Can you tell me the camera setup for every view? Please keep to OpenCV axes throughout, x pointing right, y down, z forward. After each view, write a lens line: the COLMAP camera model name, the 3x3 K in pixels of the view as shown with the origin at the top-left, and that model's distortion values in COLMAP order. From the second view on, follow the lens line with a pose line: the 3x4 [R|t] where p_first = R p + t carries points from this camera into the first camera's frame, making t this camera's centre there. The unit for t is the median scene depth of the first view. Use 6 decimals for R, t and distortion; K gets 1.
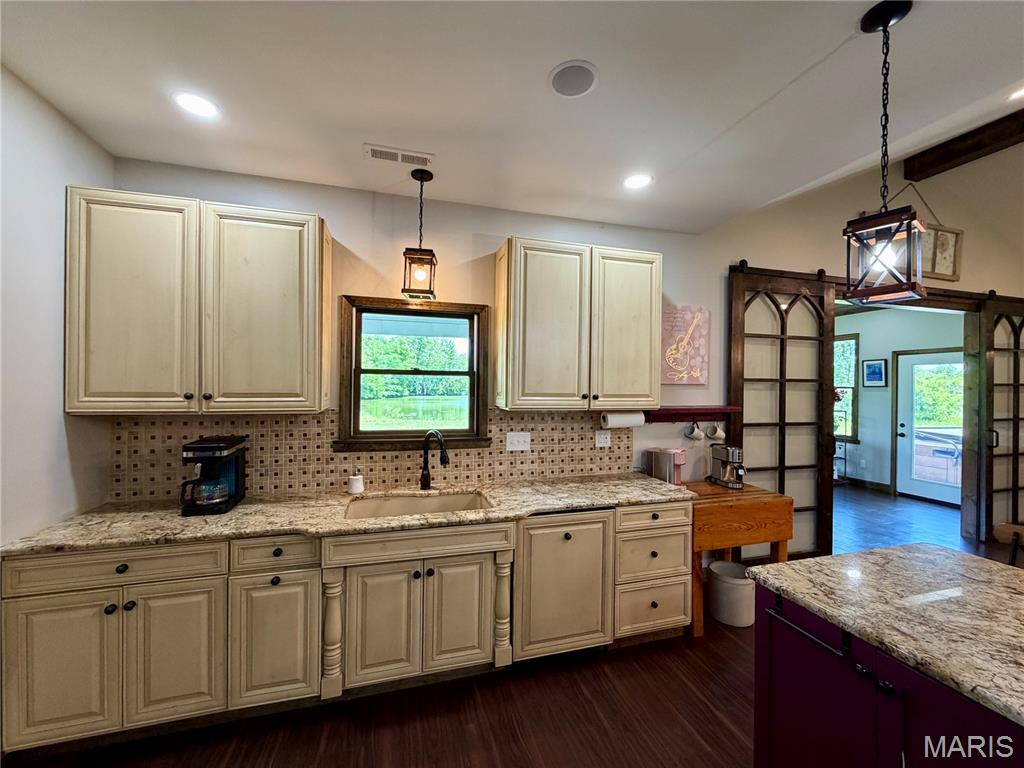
lens RADIAL K [[407.5, 0, 509.5], [0, 407.5, 384.9], [0, 0, 1]] dist [-0.000590, 0.000038]
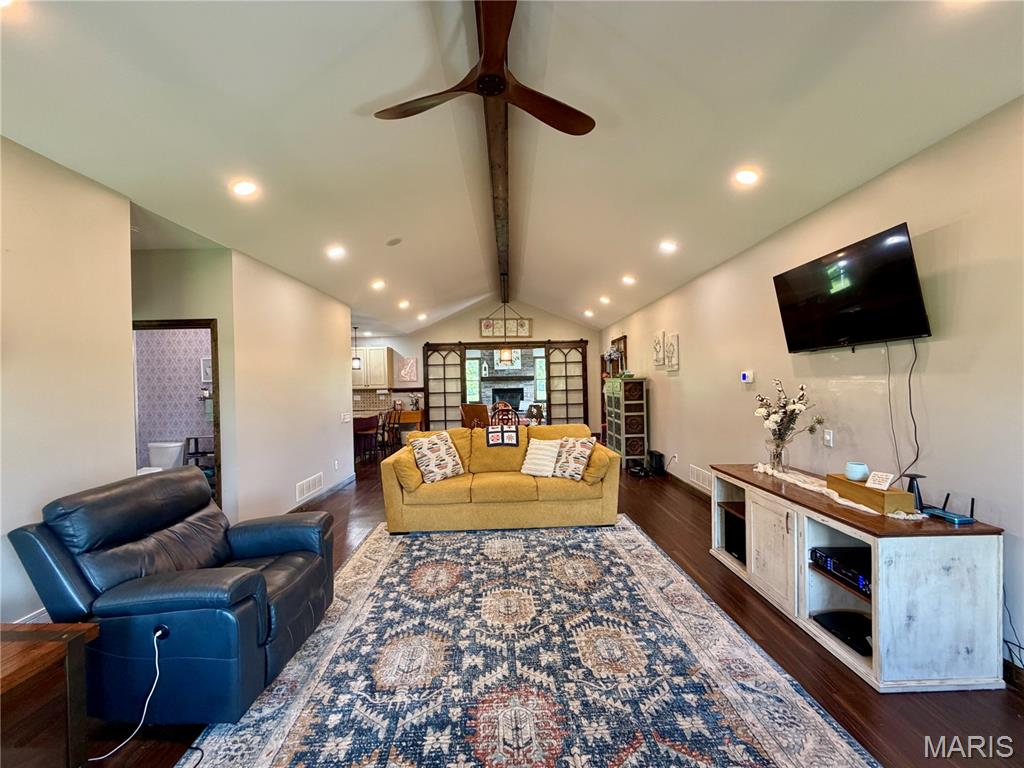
lens RADIAL K [[407.5, 0, 509.5], [0, 407.5, 384.9], [0, 0, 1]] dist [-0.000590, 0.000038]
pose [[0.960958, -0.029589, -0.275106, 2.466762], [0.032367, 0.999461, 0.005561, 0.042648], [0.274793, -0.014248, 0.961398, -2.296949]]
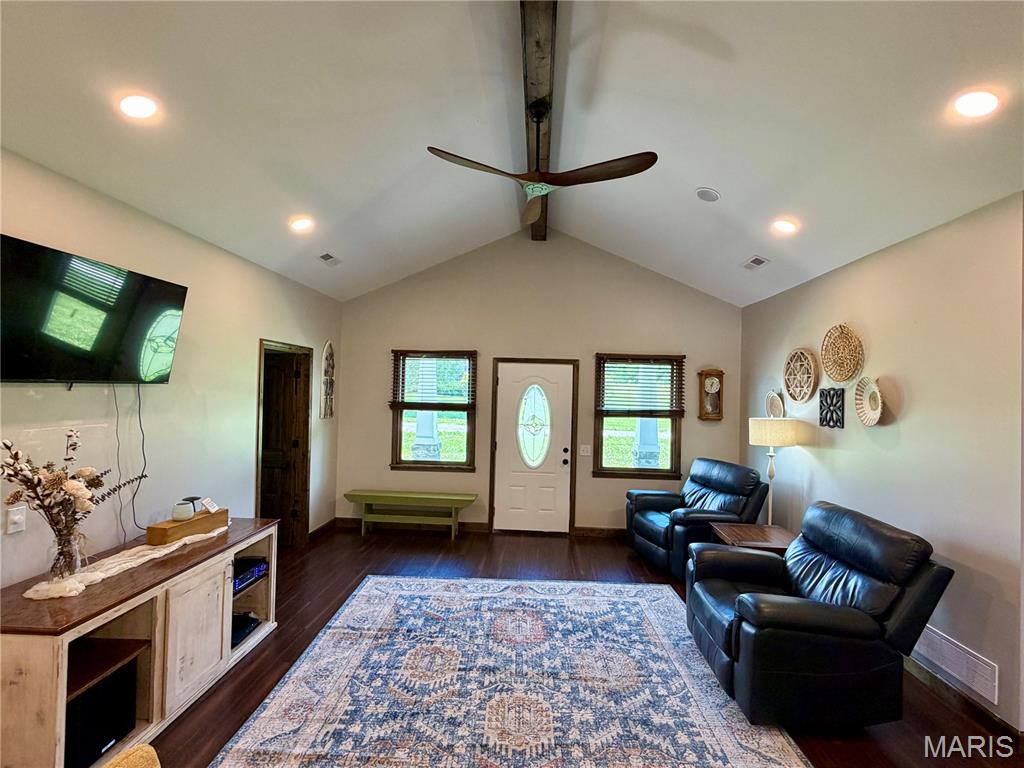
lens RADIAL K [[469.1, 0, 512.6], [0, 469.1, 386.9], [0, 0, 1]] dist [-0.001103, -0.000146]
pose [[-0.943832, -0.030351, 0.329029, 1.920514], [-0.035857, 0.999300, -0.010676, -0.031717], [-0.328474, -0.021874, -0.944260, -0.520264]]
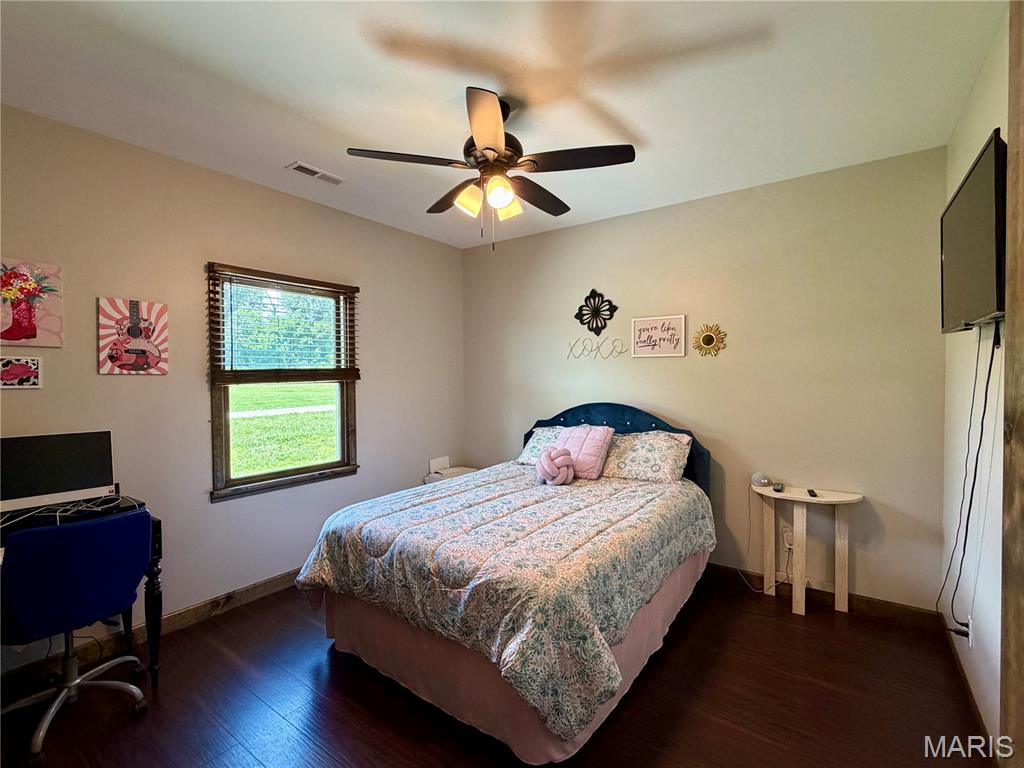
lens RADIAL K [[469.1, 0, 512.6], [0, 469.1, 386.9], [0, 0, 1]] dist [-0.001103, -0.000146]
pose [[-0.787908, 0.007253, -0.615750, 3.217853], [-0.005118, 0.999819, 0.018326, 0.049490], [0.615771, 0.017590, -0.787729, -1.070420]]
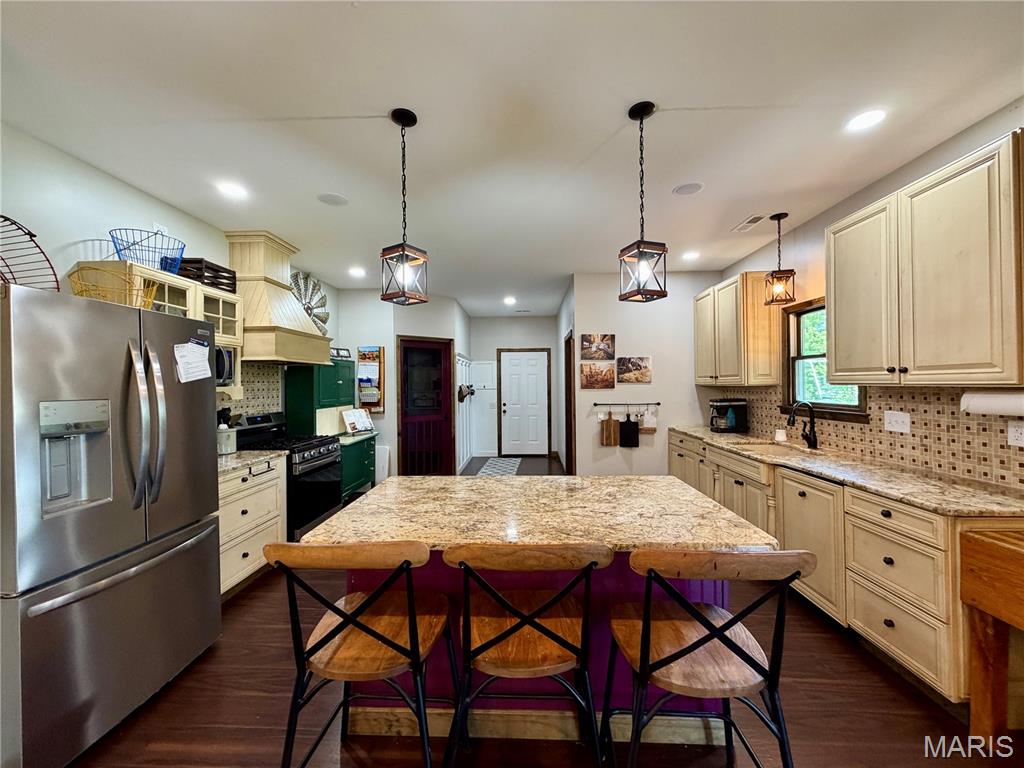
lens RADIAL K [[407.5, 0, 509.5], [0, 407.5, 384.9], [0, 0, 1]] dist [-0.000590, 0.000038]
pose [[-0.314318, -0.004823, -0.949305, 1.178211], [0.008777, 0.999930, -0.007986, 0.056021], [0.949277, -0.010842, -0.314254, 0.467628]]
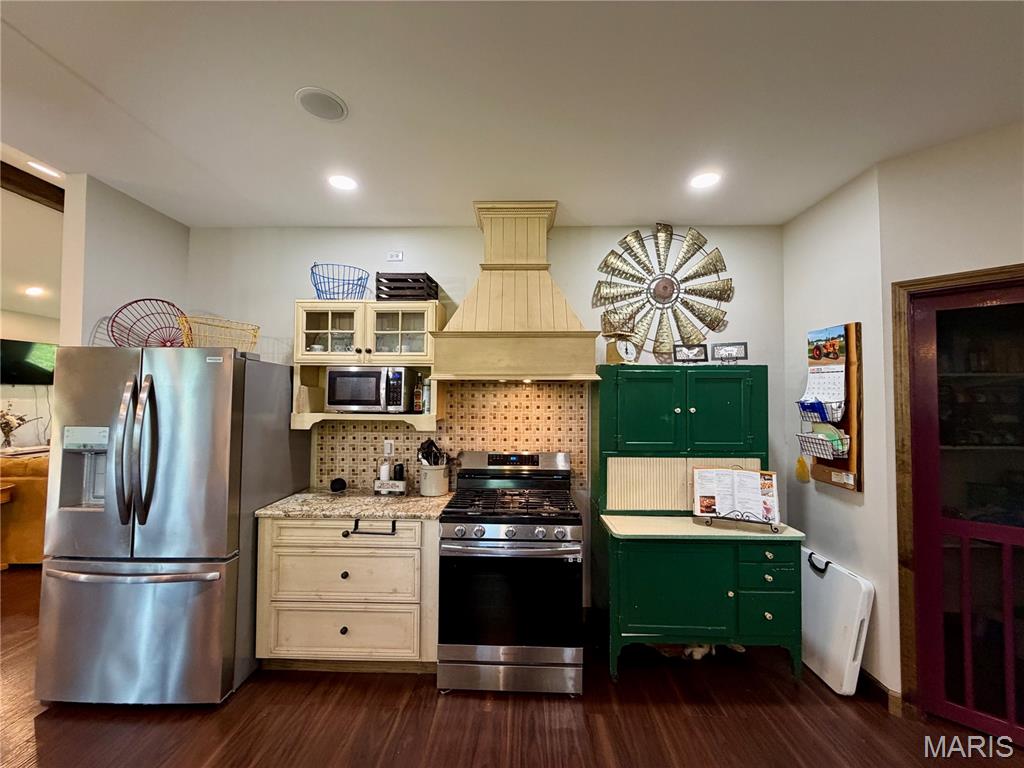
lens RADIAL K [[407.5, 0, 509.5], [0, 407.5, 384.9], [0, 0, 1]] dist [-0.000590, 0.000038]
pose [[-0.955353, -0.006788, 0.295389, -0.116204], [-0.016201, 0.999436, -0.029430, 0.002090], [-0.295022, -0.032902, -0.954924, 0.205411]]
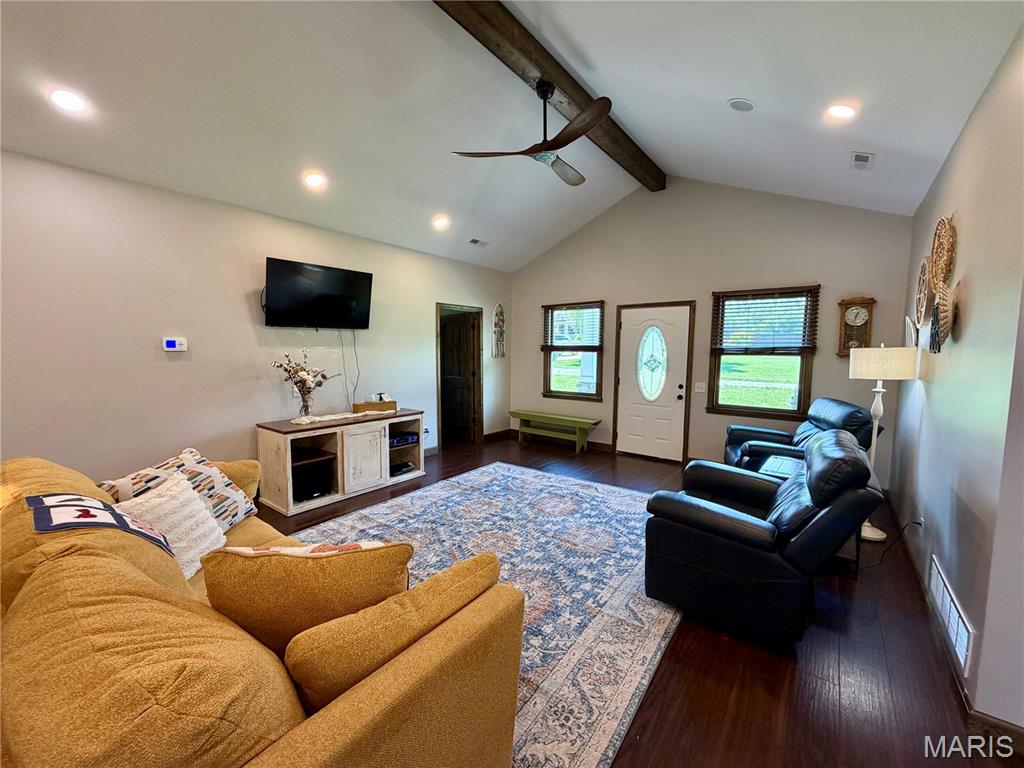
lens RADIAL K [[407.5, 0, 509.5], [0, 407.5, 384.9], [0, 0, 1]] dist [-0.000590, 0.000038]
pose [[-0.580694, -0.085699, 0.809599, 1.285497], [-0.015958, 0.995451, 0.093927, 0.040199], [-0.813966, 0.041623, -0.579420, -0.769677]]
